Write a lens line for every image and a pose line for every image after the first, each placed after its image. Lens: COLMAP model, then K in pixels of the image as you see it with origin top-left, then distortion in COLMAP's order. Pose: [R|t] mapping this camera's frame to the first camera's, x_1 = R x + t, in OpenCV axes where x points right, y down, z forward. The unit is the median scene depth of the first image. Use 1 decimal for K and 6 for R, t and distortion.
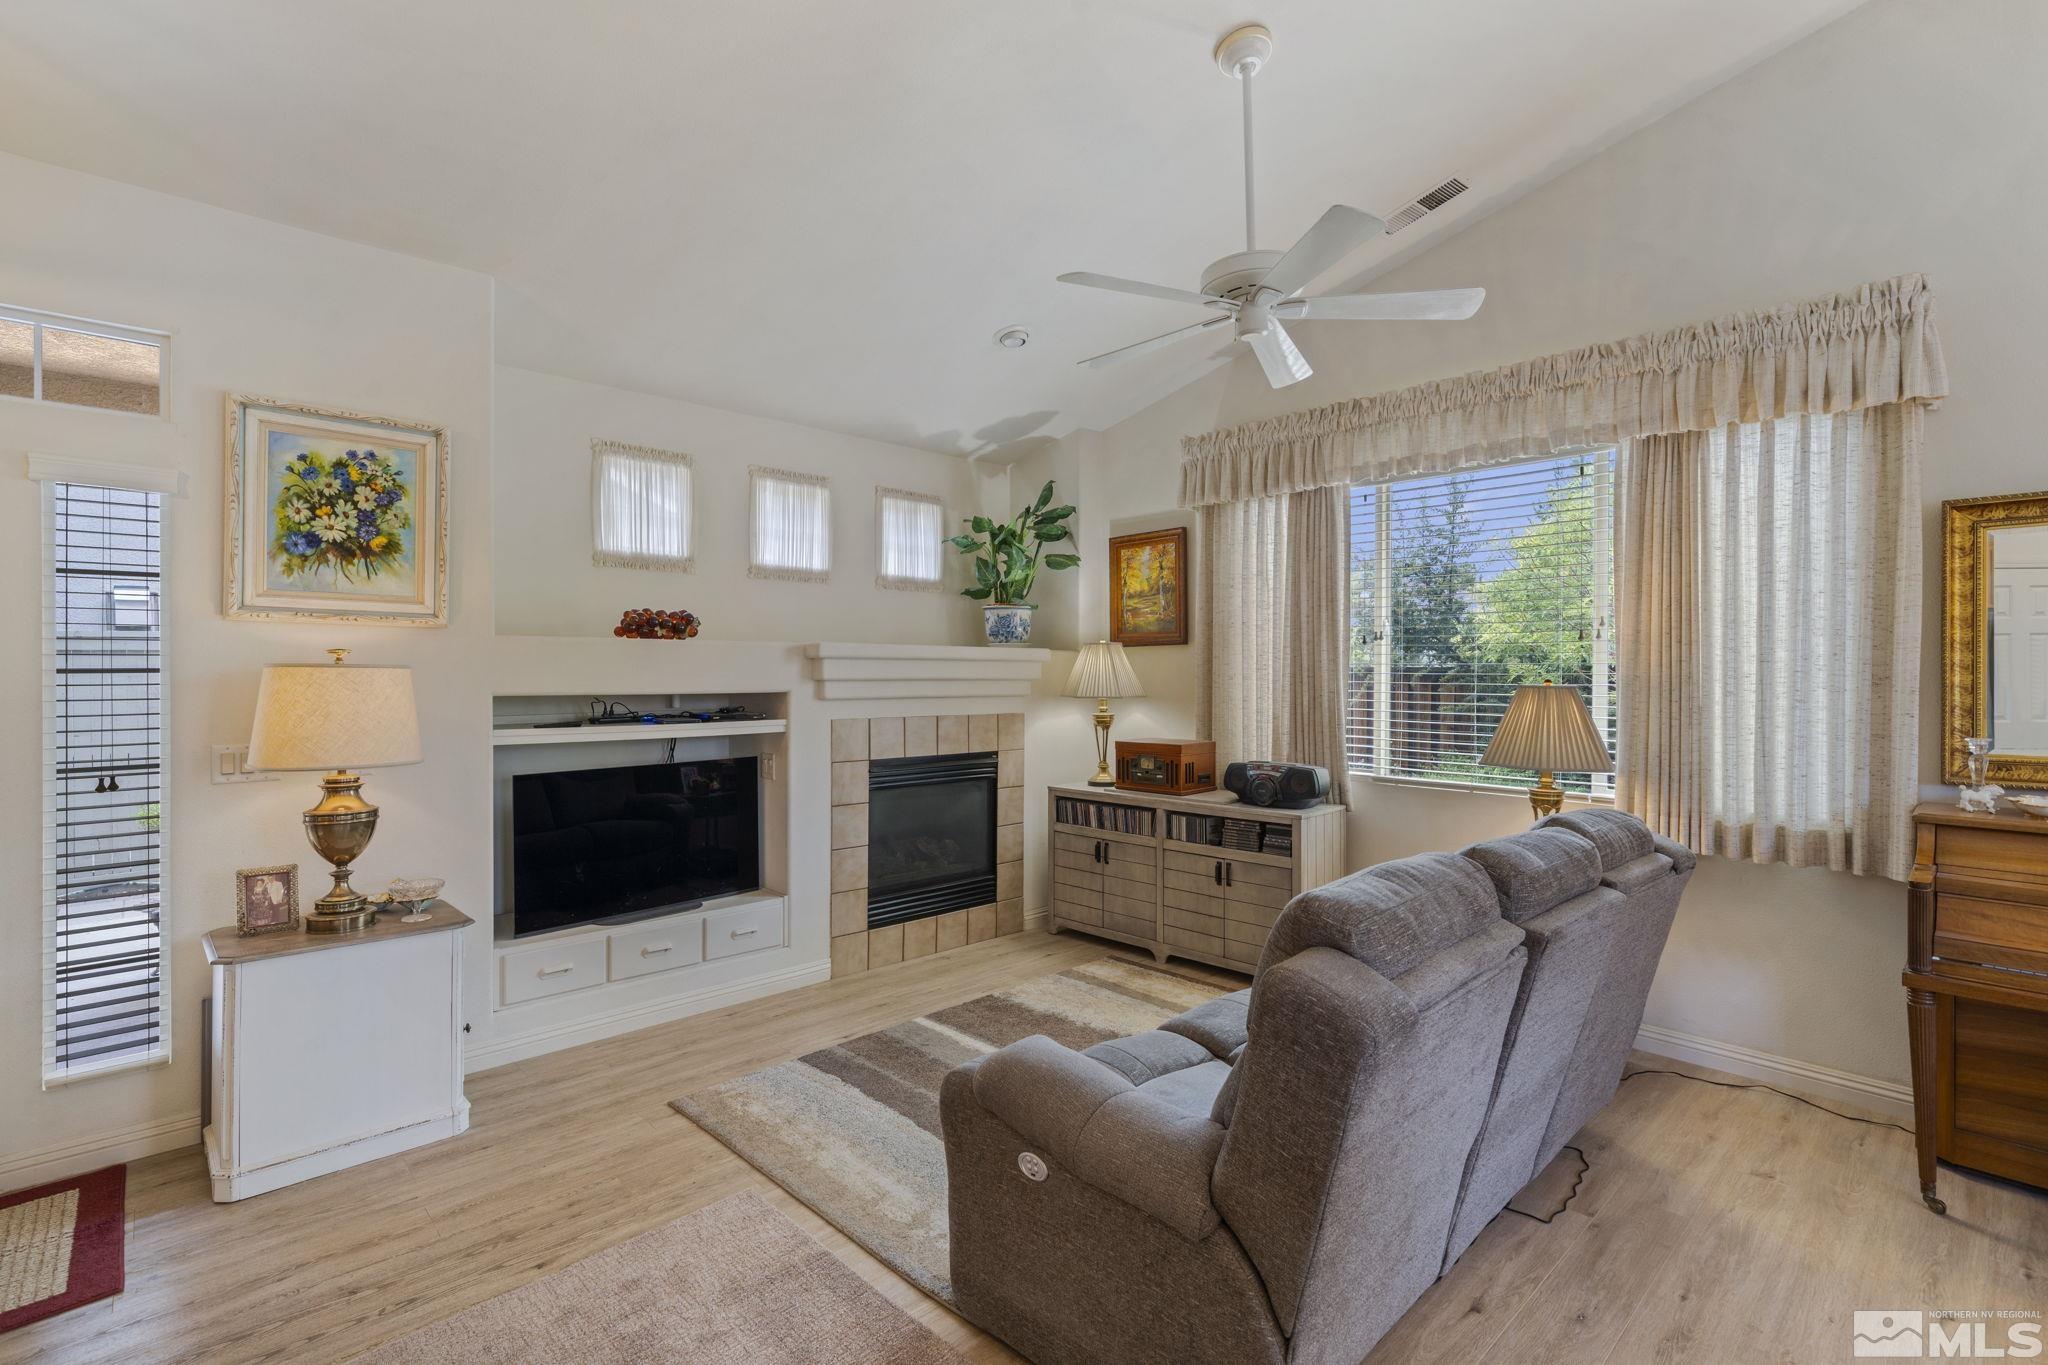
lens RADIAL K [[942.7, 0, 1034.8], [0, 942.7, 668.3], [0, 0, 1]] dist [0.000817, -0.000146]
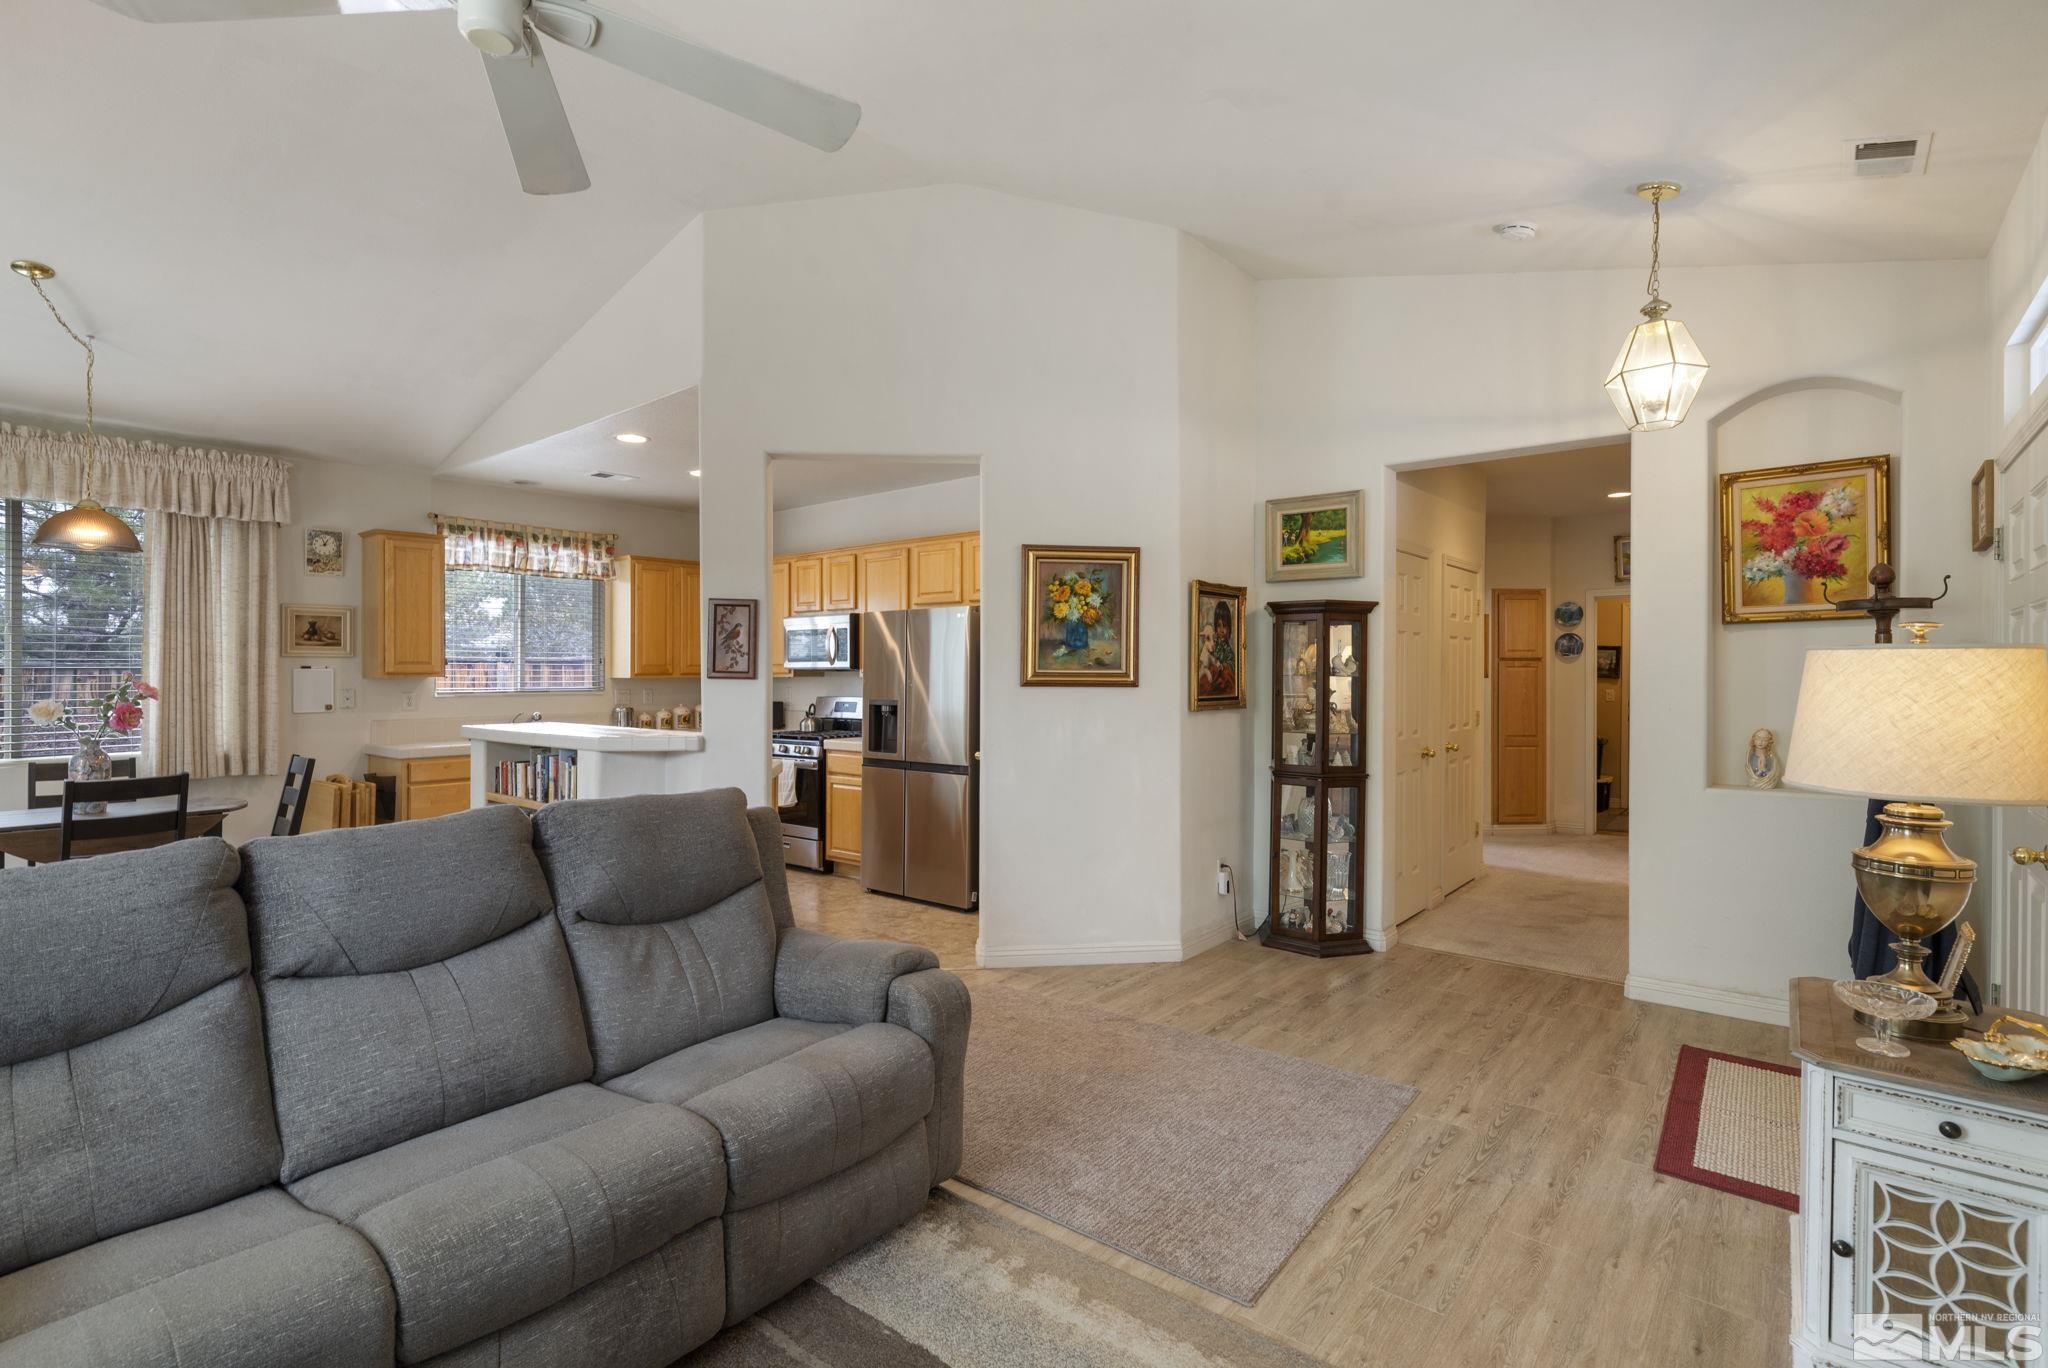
lens RADIAL K [[946.2, 0, 1023.7], [0, 946.2, 670.3], [0, 0, 1]] dist [0.002221, -0.000397]
pose [[-0.992265, 0.000099, -0.124137, -0.011002], [0.000619, 0.999991, -0.004151, 0.014666], [0.124135, -0.004196, -0.992256, 1.014977]]
